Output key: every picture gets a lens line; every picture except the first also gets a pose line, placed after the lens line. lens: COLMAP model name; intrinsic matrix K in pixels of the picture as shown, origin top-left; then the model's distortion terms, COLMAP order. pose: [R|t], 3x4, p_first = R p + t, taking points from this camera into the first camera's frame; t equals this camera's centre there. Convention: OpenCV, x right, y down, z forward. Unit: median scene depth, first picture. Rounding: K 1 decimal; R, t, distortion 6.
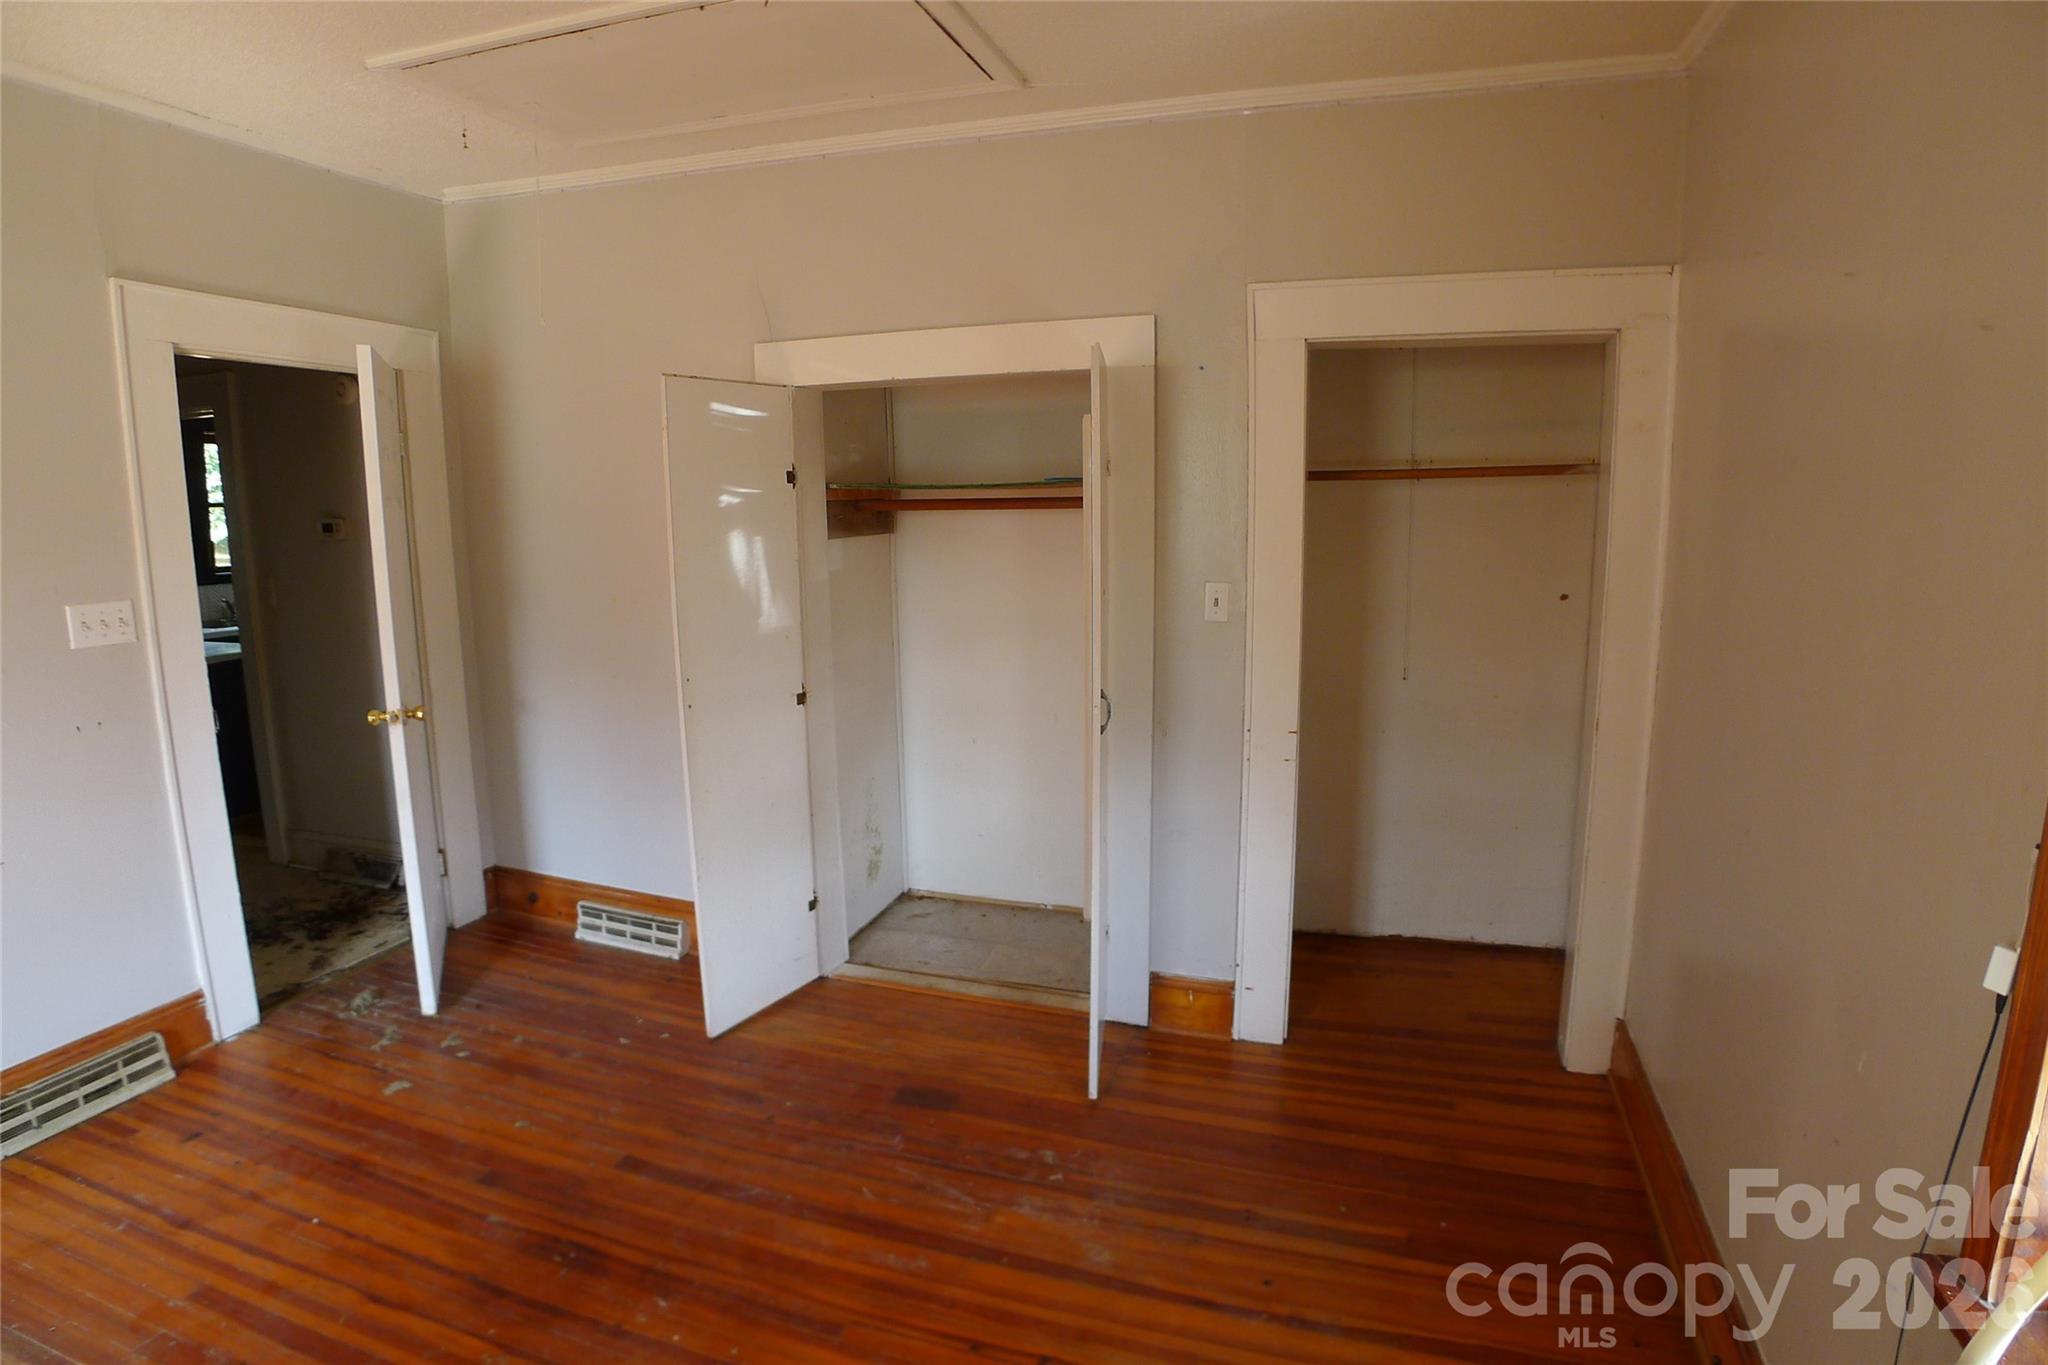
lens RADIAL K [[1072.6, 0, 1022.1], [0, 1072.6, 672.3], [0, 0, 1]] dist [-0.110656, 0.032536]
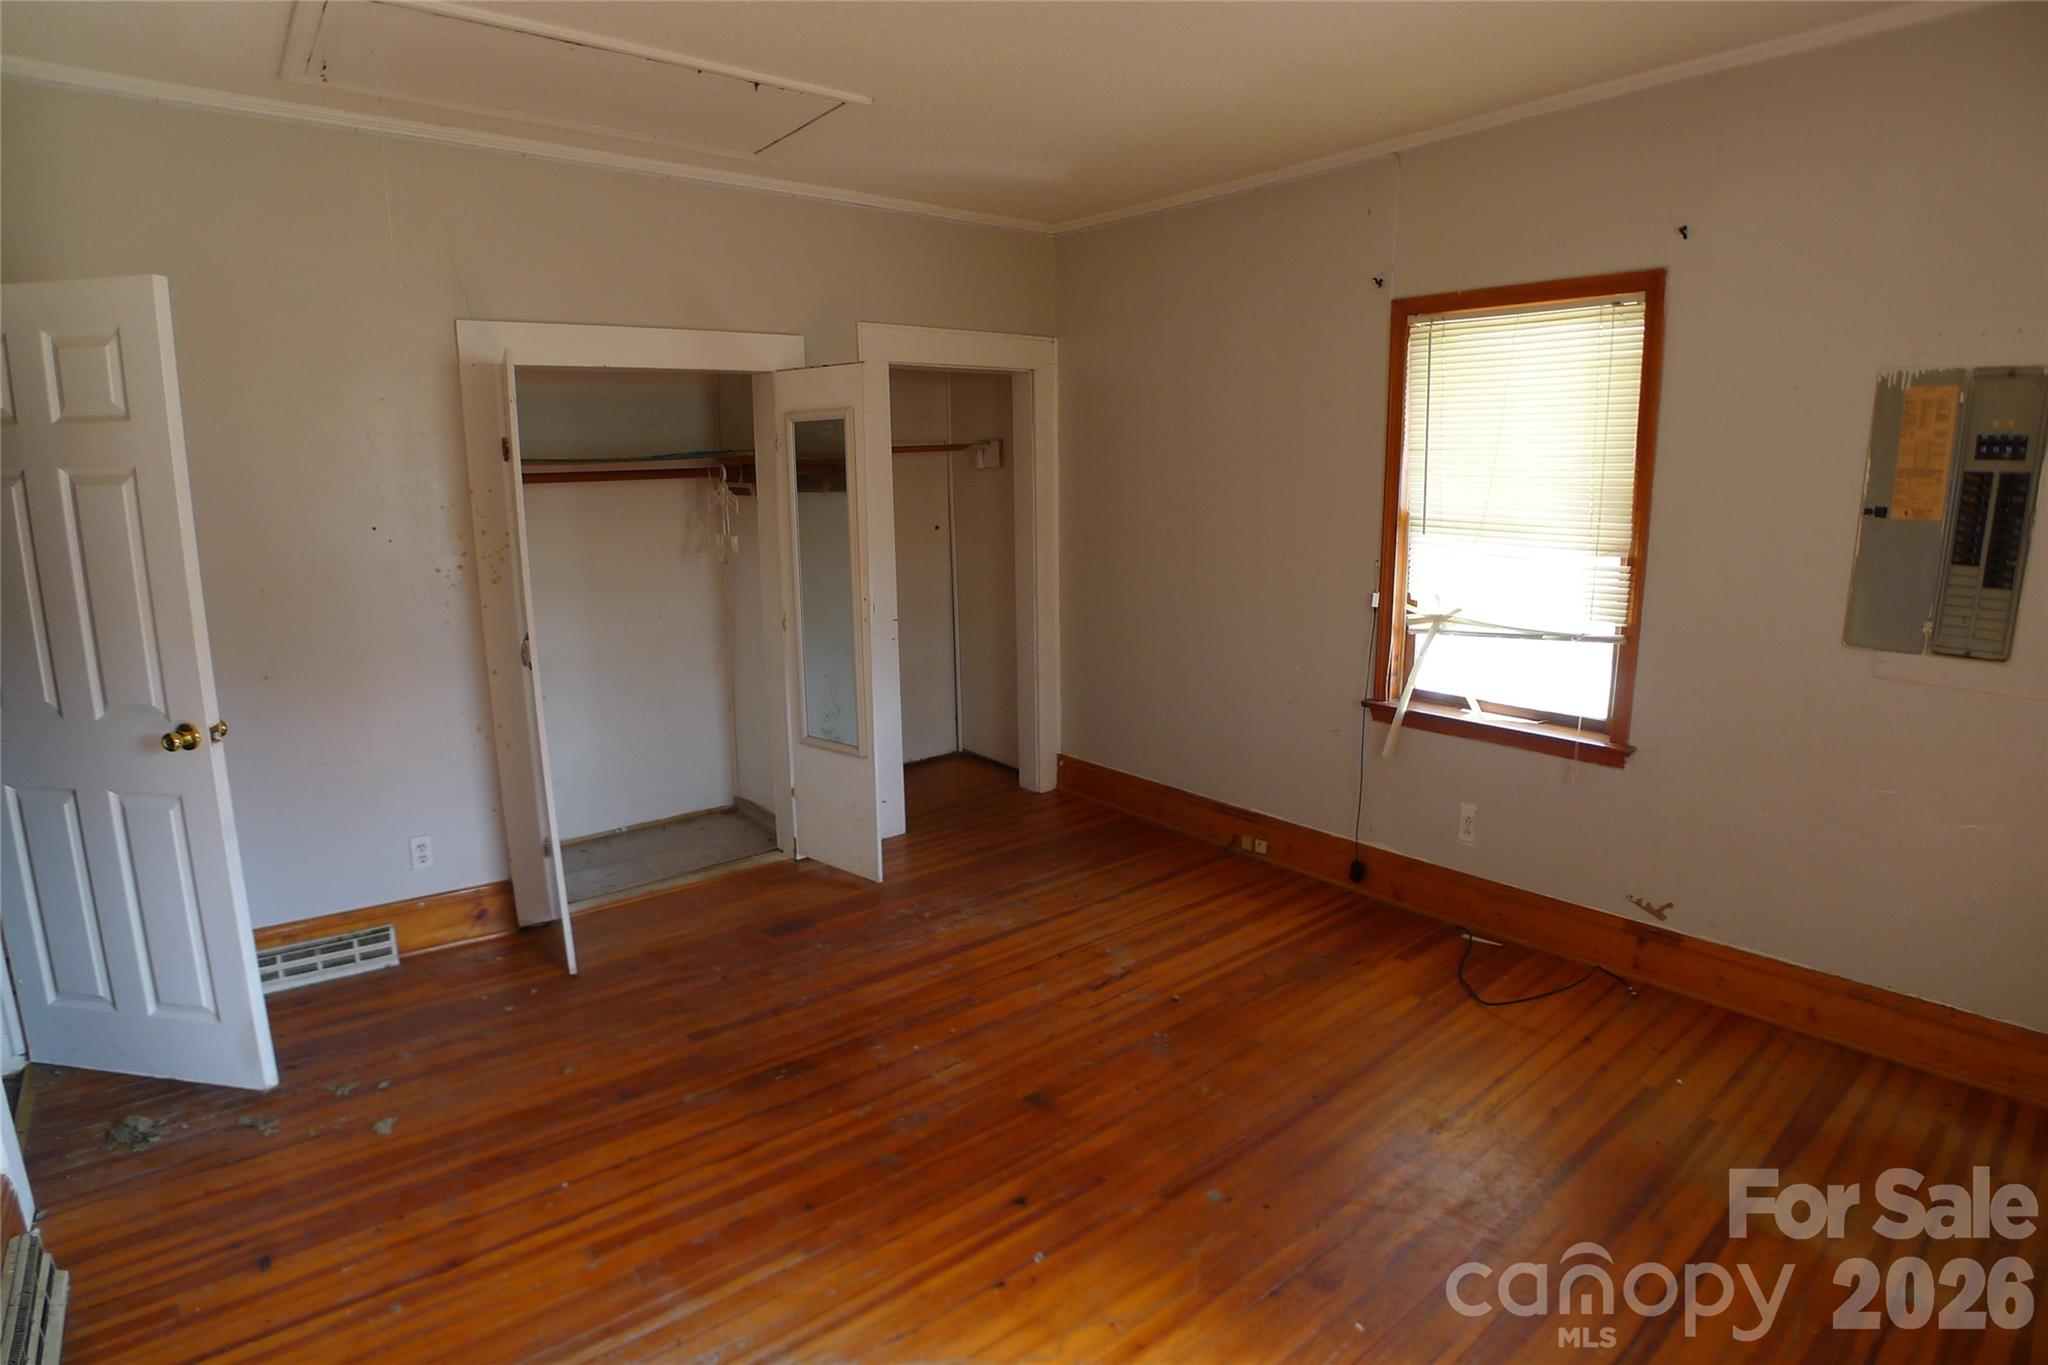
lens RADIAL K [[1072.6, 0, 1022.1], [0, 1072.6, 672.3], [0, 0, 1]] dist [-0.110656, 0.032536]
pose [[0.532462, -0.157007, 0.831765, -0.970989], [0.142419, 0.985255, 0.094809, 0.010767], [-0.834386, 0.067977, 0.546972, 0.020702]]
